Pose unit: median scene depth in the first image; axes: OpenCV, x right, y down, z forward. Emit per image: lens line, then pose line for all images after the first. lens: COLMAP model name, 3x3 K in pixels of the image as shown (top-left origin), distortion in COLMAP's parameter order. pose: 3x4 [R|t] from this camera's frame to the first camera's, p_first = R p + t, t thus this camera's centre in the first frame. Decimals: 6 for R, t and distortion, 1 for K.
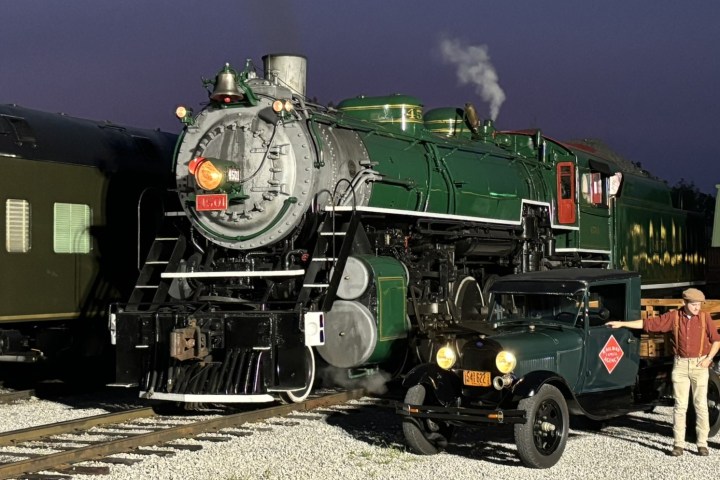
lens RADIAL K [[1358.3, 0, 360.0], [0, 1358.3, 240.0], [0, 0, 1]] dist [0.012911, 3.434236]
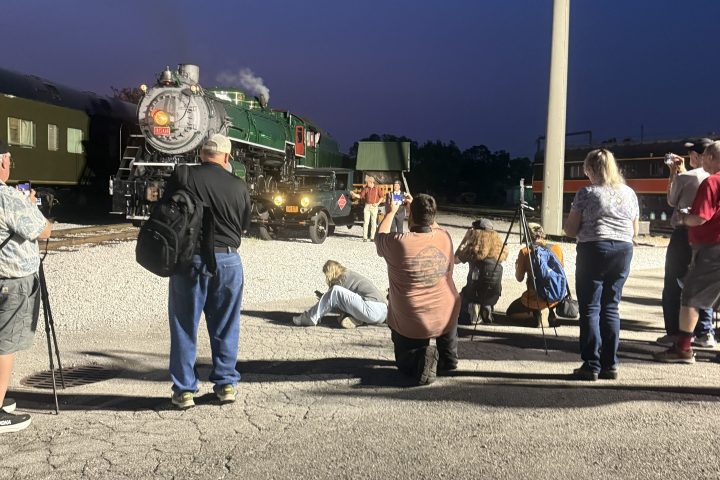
lens RADIAL K [[730.3, 0, 360.0], [0, 730.3, 240.0], [0, 0, 1]] dist [0.176151, -0.488152]
pose [[0.955336, 0.014868, 0.295147, -0.148123], [-0.041020, 0.995737, 0.082615, 0.034996], [-0.292660, -0.091032, 0.951873, -0.233839]]
